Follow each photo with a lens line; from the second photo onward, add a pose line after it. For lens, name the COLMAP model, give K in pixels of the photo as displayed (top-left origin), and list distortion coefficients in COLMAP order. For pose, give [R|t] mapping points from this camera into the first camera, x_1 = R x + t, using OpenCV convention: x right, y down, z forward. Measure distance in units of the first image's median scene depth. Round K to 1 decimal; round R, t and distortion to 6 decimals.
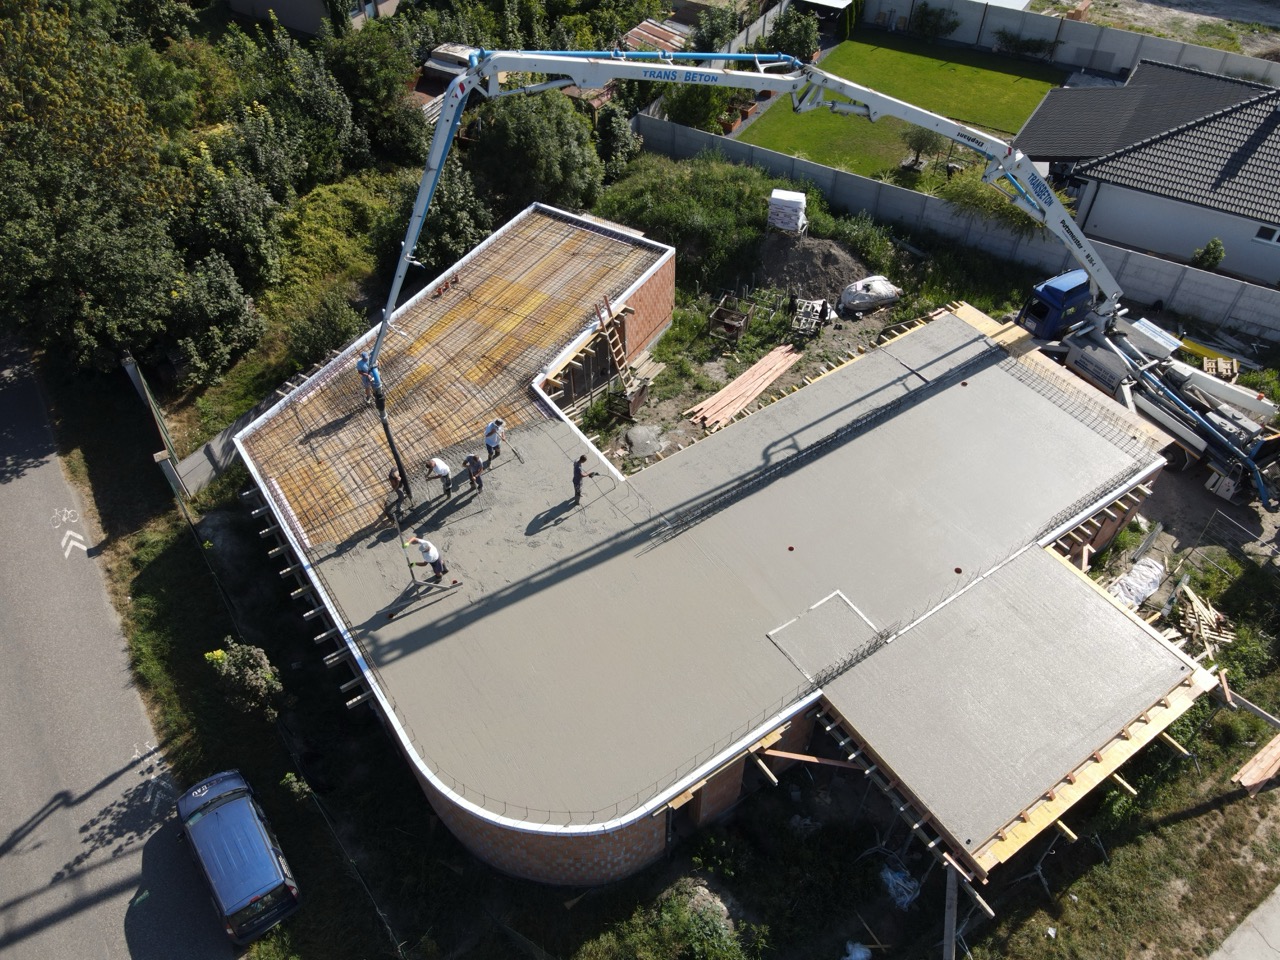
lens RADIAL K [[945.2, 0, 646.1], [0, 945.2, 481.5], [0, 0, 1]] dist [0.034618, -0.025944]
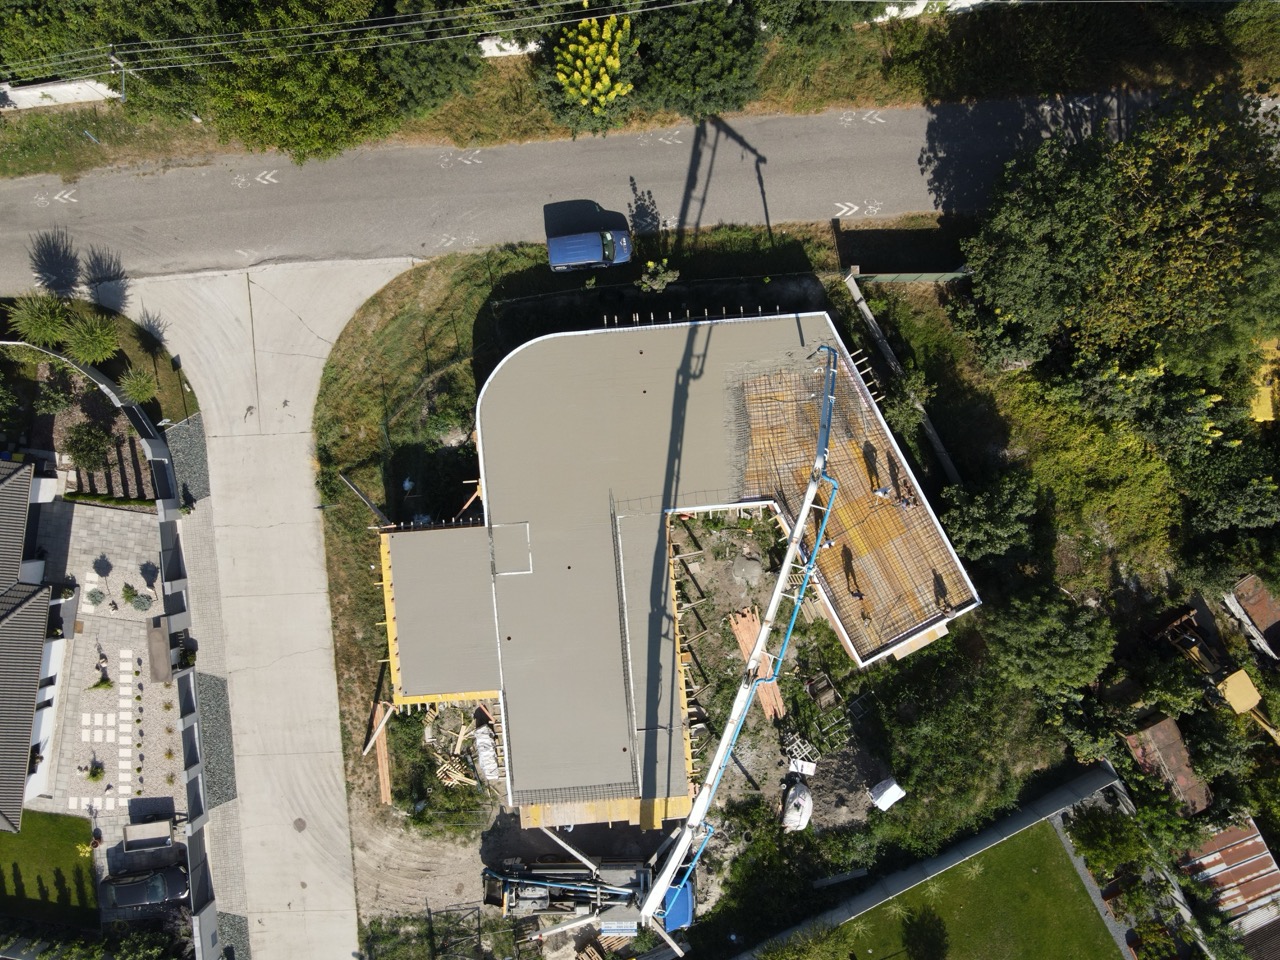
lens RADIAL K [[945.2, 0, 646.1], [0, 945.2, 483.5], [0, 0, 1]] dist [0.034618, -0.025944]
pose [[-0.501407, 0.864457, 0.036131, -0.097874], [-0.622774, -0.389584, 0.678511, -0.964546], [0.600620, 0.317709, 0.733701, -0.205857]]
